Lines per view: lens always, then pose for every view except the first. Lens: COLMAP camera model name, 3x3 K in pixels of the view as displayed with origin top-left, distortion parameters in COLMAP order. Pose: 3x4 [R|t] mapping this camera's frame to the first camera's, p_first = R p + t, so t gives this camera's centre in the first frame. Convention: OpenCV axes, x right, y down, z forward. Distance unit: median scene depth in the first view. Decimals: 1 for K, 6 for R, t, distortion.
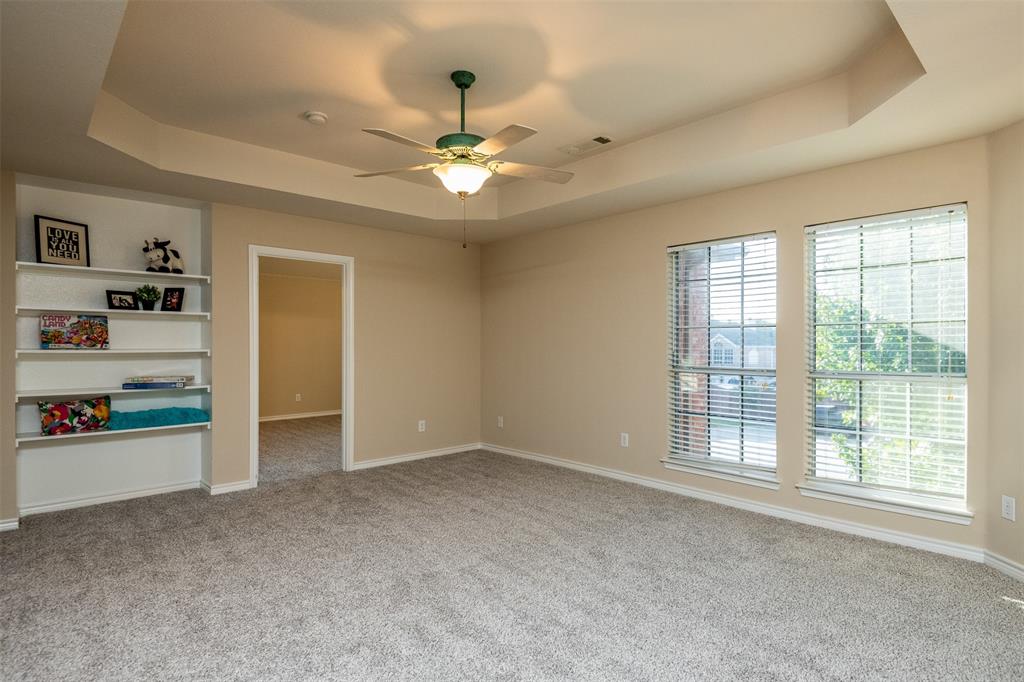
lens RADIAL K [[534.2, 0, 513.7], [0, 534.2, 337.2], [0, 0, 1]] dist [0.002887, 0.000295]
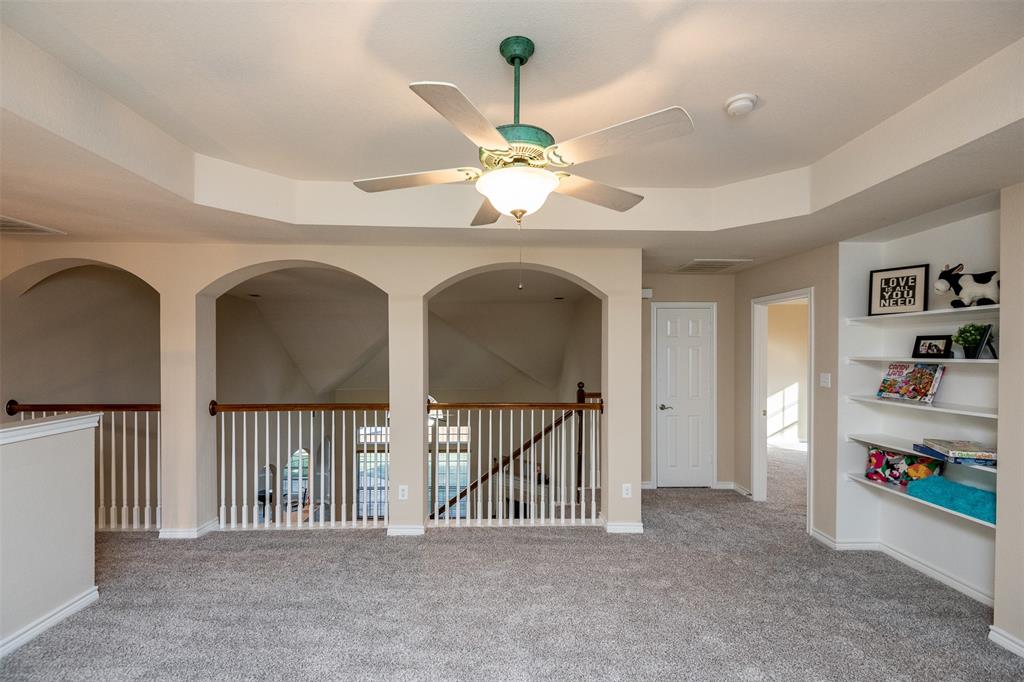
lens RADIAL K [[474.0, 0, 497.9], [0, 474.0, 364.2], [0, 0, 1]] dist [-0.003660, -0.001627]
pose [[-0.658690, 0.012835, -0.752305, 0.292775], [0.000833, 0.999866, 0.016329, -0.056041], [0.752414, 0.010129, -0.658613, 1.012769]]
